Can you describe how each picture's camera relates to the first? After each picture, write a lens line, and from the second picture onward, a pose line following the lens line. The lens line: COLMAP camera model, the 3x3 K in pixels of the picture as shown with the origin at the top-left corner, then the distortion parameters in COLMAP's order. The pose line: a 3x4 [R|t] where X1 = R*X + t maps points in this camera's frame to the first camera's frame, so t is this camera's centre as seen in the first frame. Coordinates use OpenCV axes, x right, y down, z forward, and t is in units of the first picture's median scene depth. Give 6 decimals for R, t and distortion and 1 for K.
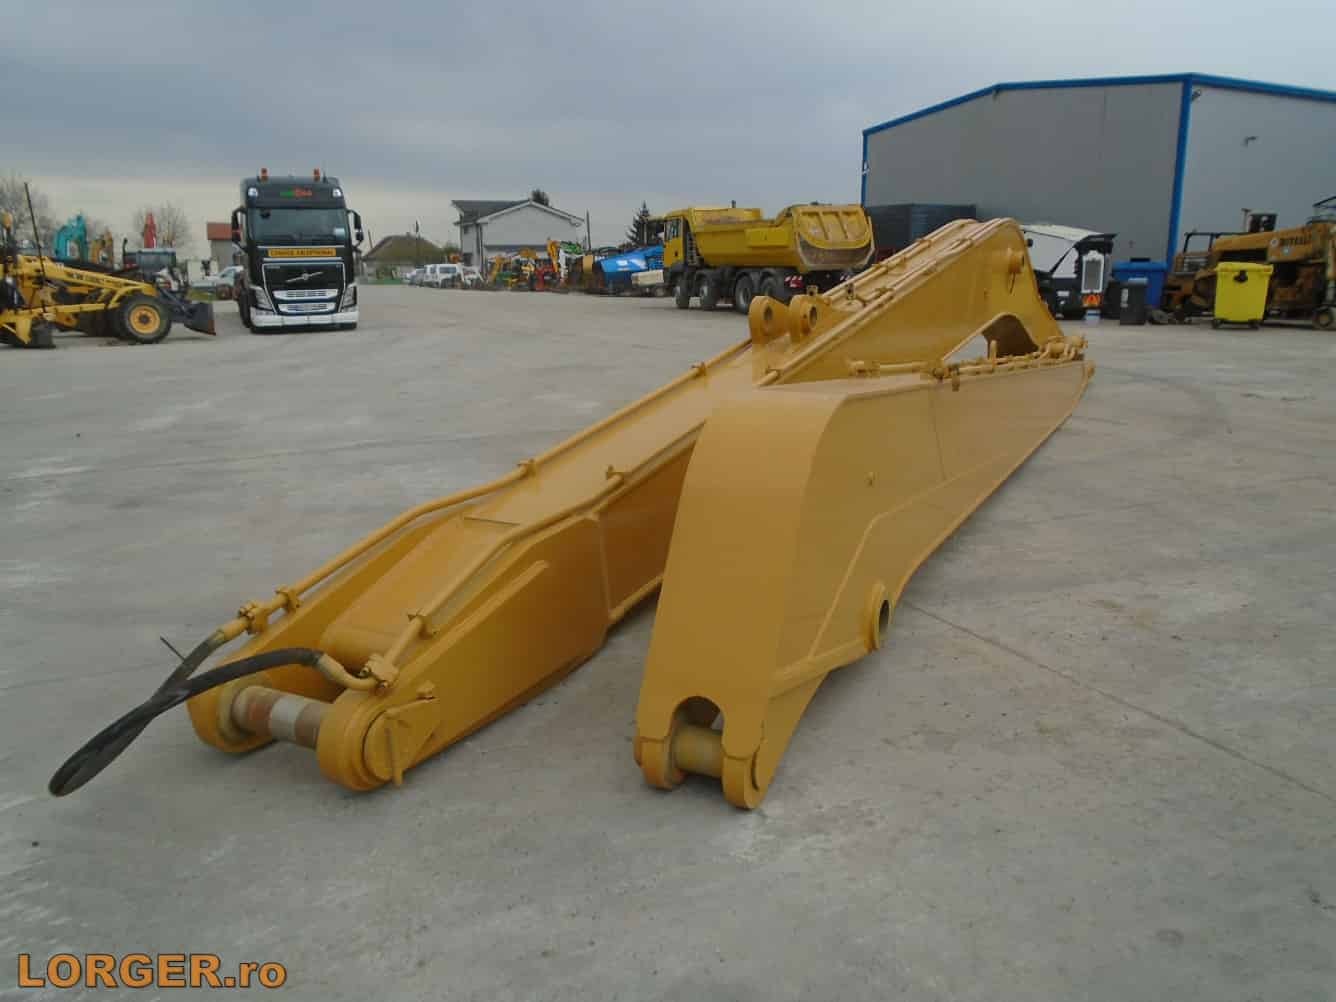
lens RADIAL K [[1028.9, 0, 668.6], [0, 1028.9, 499.5], [0, 0, 1]] dist [-0.004059, 0.000528]
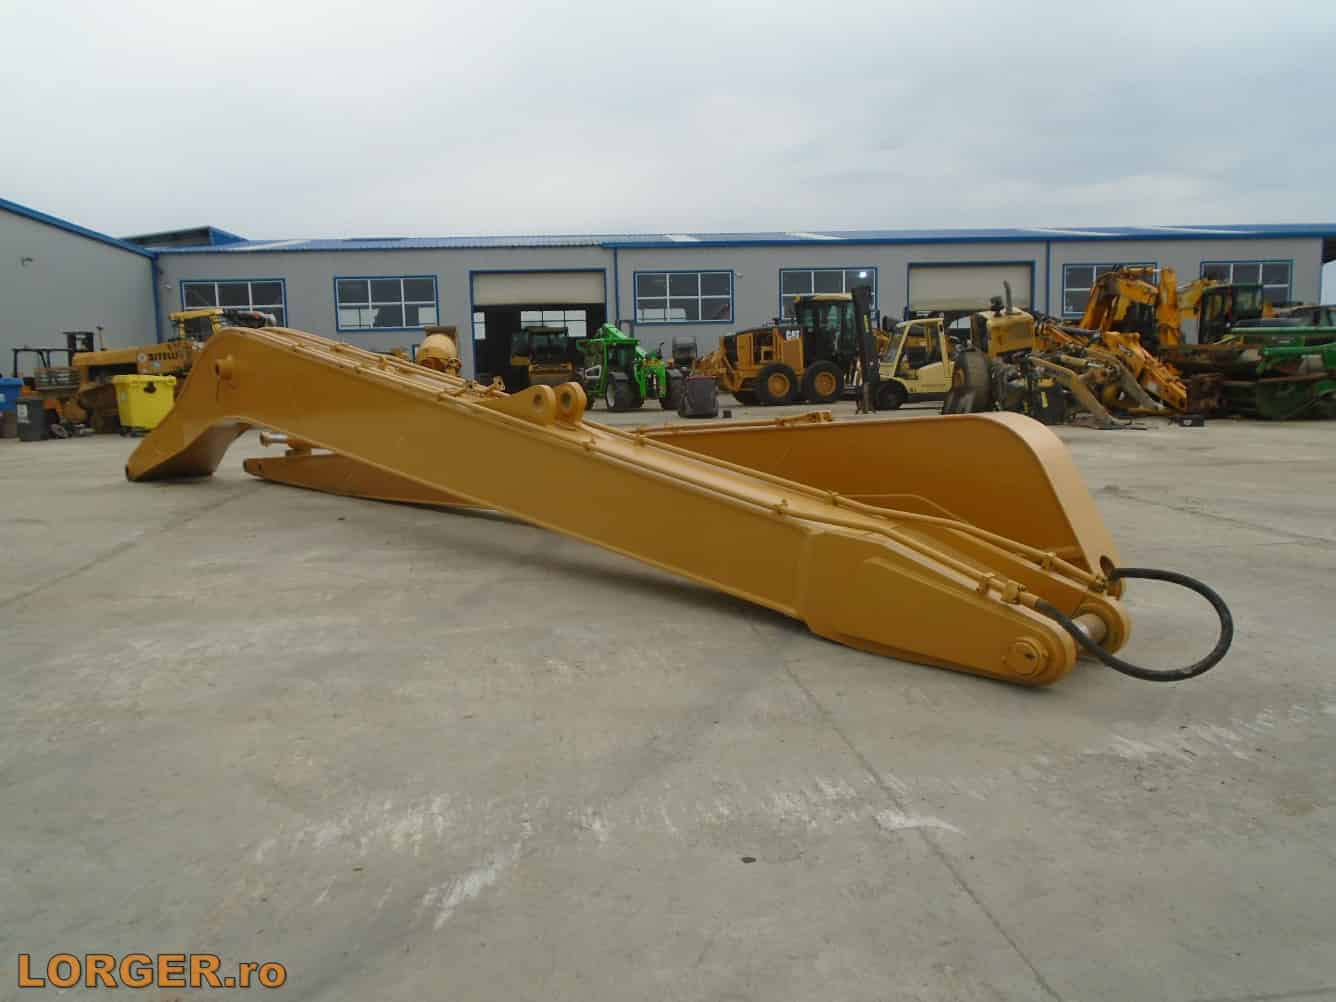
lens RADIAL K [[1028.9, 0, 668.5], [0, 1028.9, 501.8], [0, 0, 1]] dist [-0.004059, 0.000528]
pose [[0.327716, -0.127510, 0.936132, -0.202051], [0.232032, 0.971366, 0.051080, -0.019878], [-0.915840, 0.200472, 0.347918, 0.101695]]
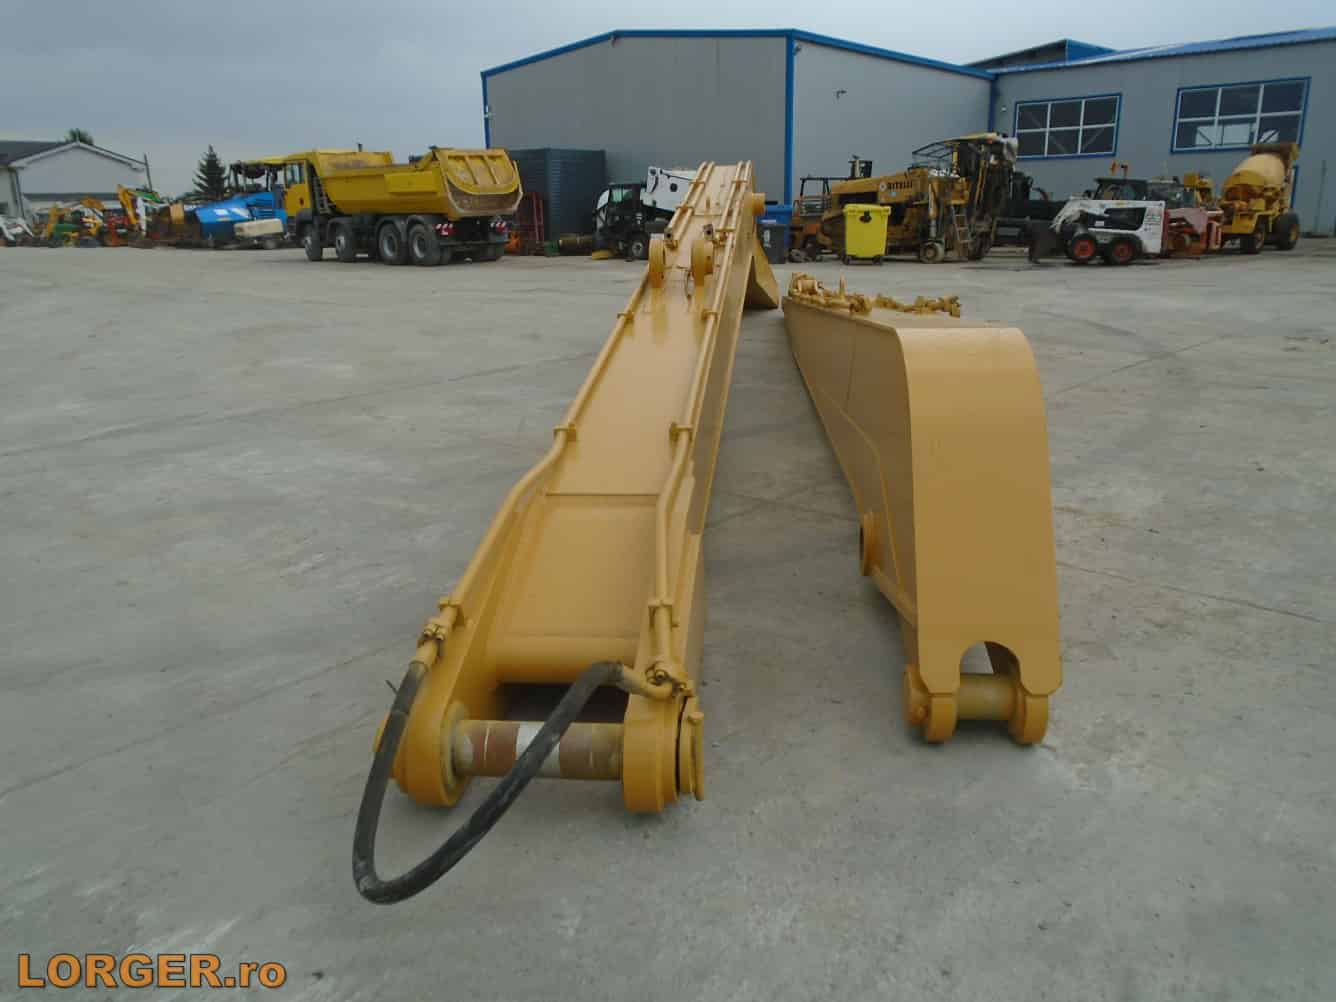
lens RADIAL K [[1028.9, 0, 661.3], [0, 1028.9, 500.6], [0, 0, 1]] dist [-0.004059, 0.000528]
pose [[0.927405, -0.111228, 0.357140, -0.057888], [0.093616, 0.993399, 0.066287, -0.003605], [-0.362156, -0.028041, 0.931696, 0.019639]]
